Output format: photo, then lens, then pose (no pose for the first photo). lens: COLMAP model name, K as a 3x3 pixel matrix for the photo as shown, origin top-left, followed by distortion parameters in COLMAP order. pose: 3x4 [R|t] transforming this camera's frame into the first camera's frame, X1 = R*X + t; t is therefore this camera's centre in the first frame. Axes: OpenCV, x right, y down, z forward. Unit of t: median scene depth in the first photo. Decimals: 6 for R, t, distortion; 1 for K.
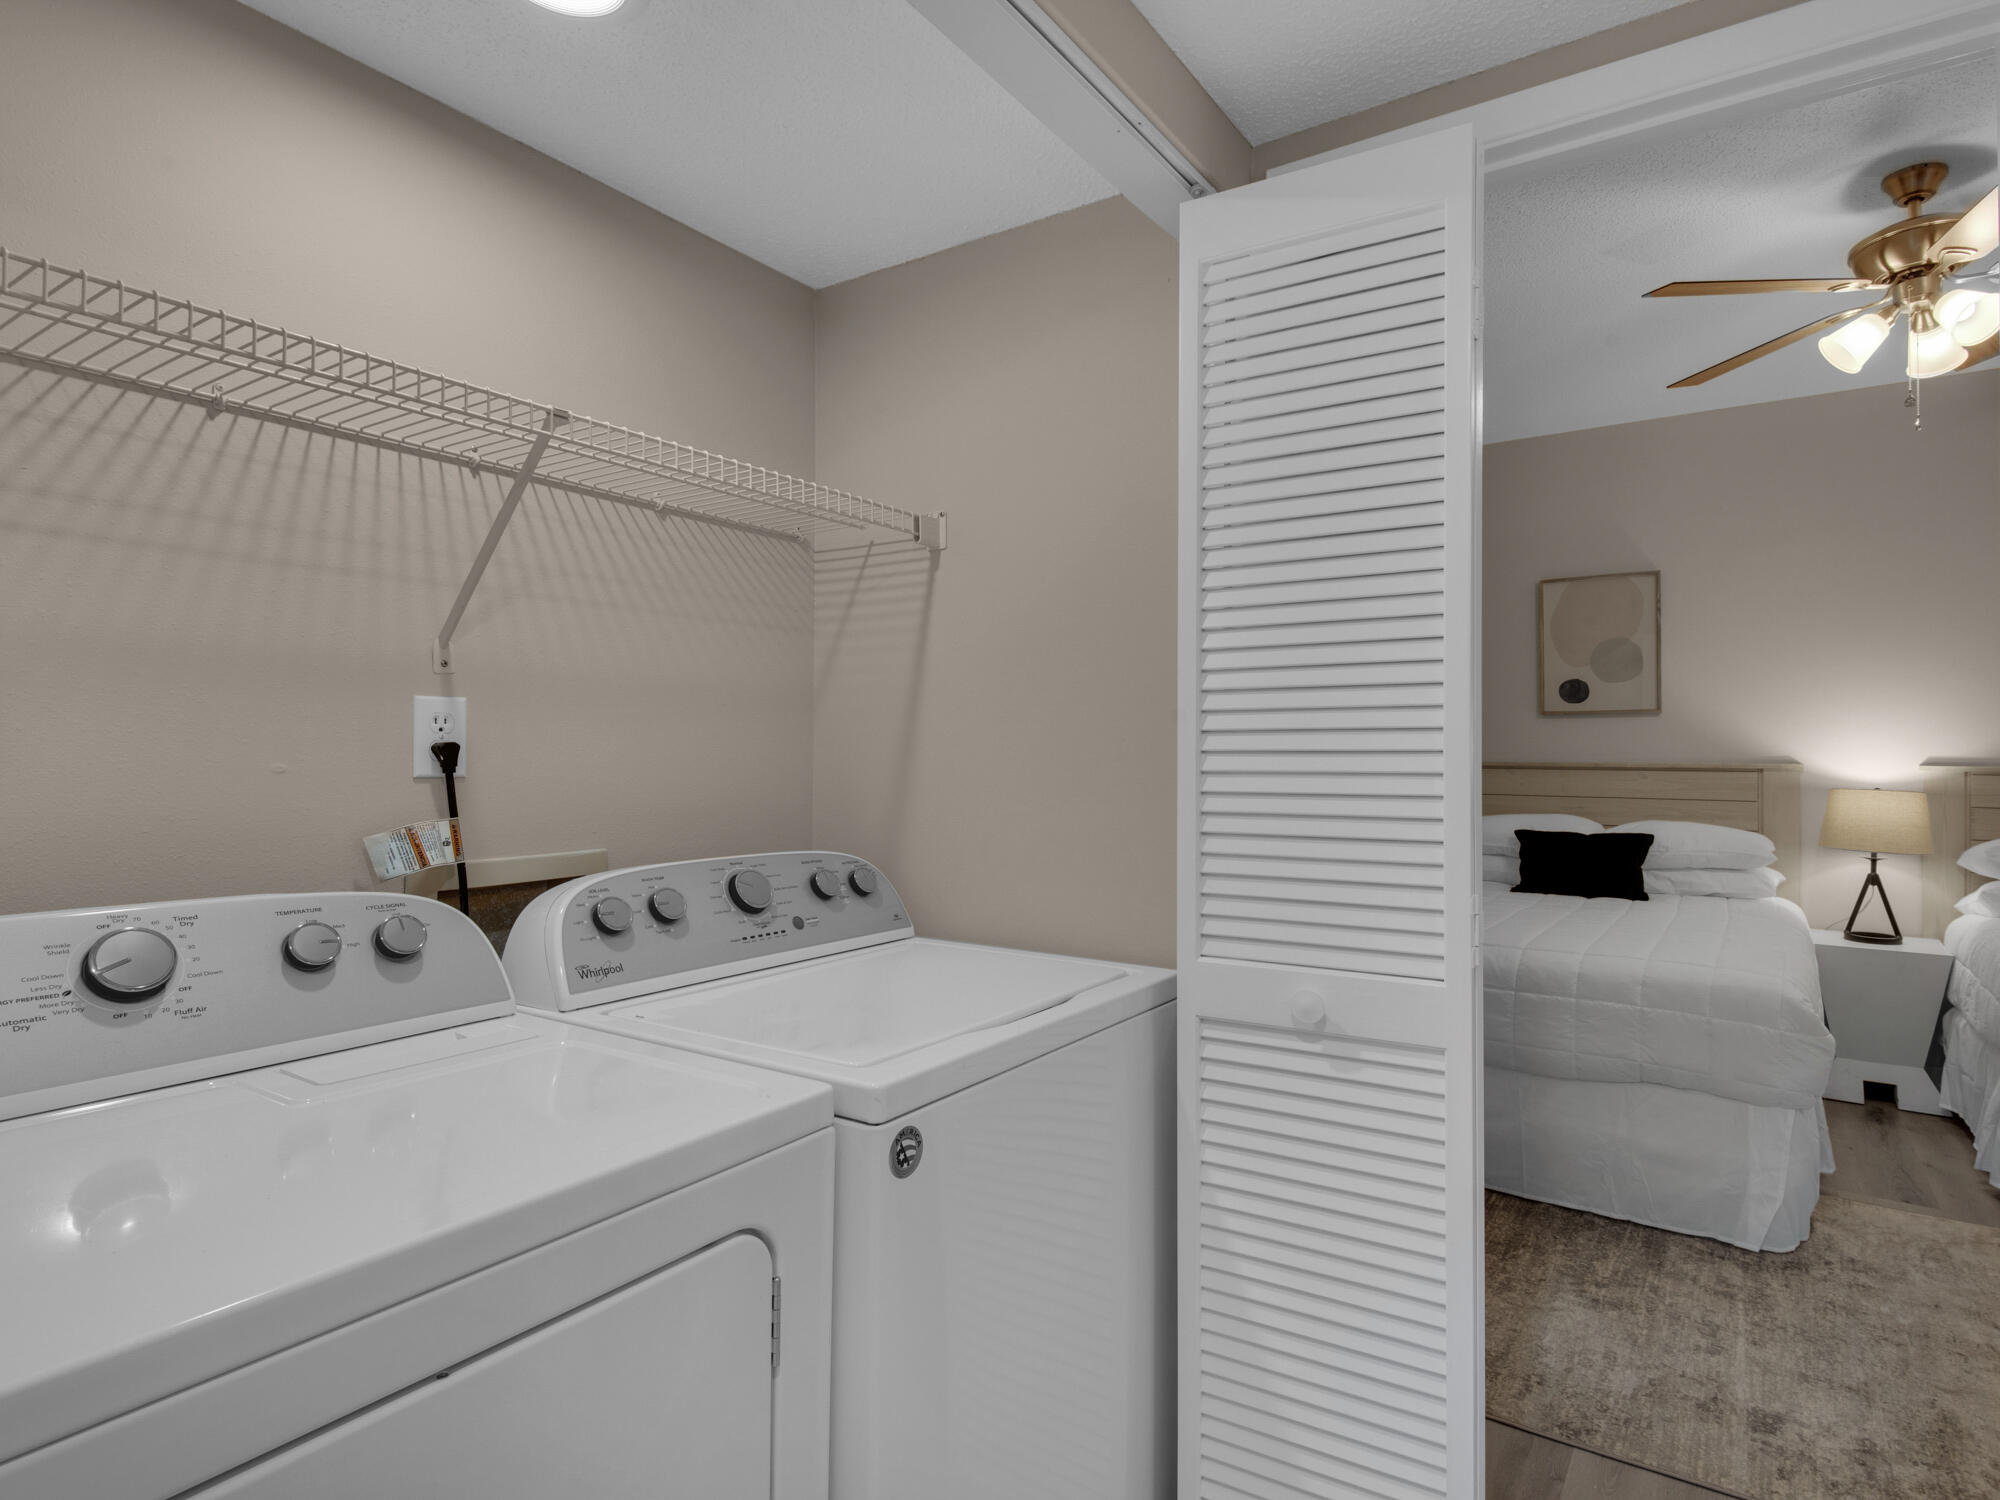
lens RADIAL K [[1051.4, 0, 1000.0], [0, 1051.4, 750.0], [0, 0, 1]] dist [-0.001287, -0.000549]
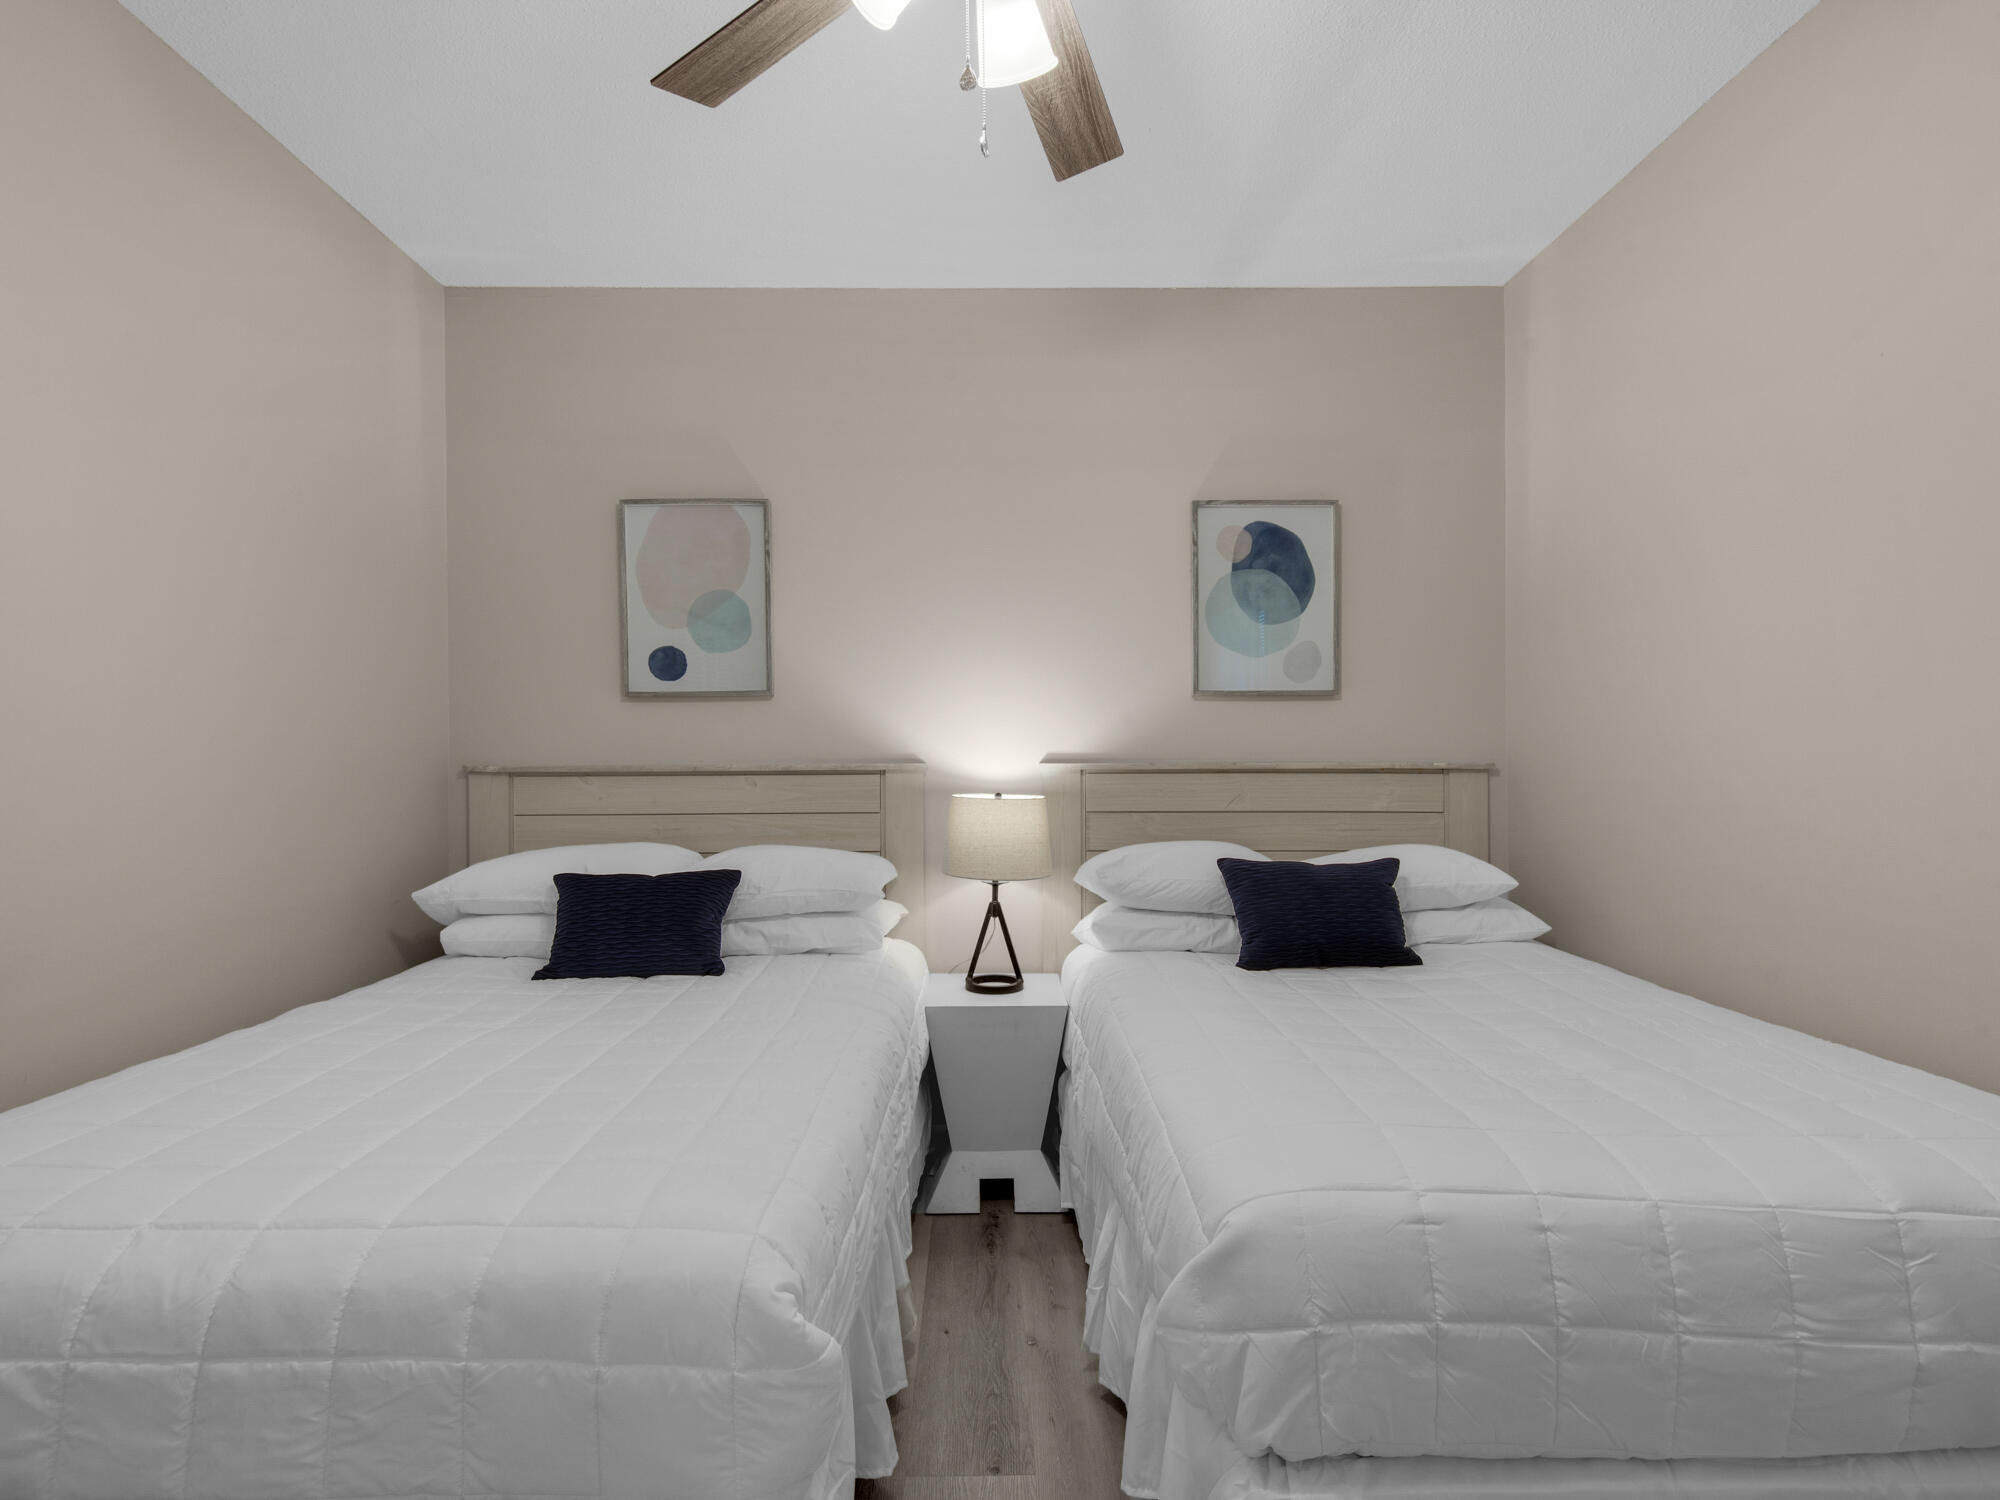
lens RADIAL K [[913.6, 0, 1010.0], [0, 913.6, 789.8], [0, 0, 1]] dist [0.000517, -0.000088]
pose [[0.808088, -0.040749, 0.587651, 0.436249], [0.010773, 0.998460, 0.054421, -0.003066], [-0.588963, -0.037646, 0.807282, 0.436824]]
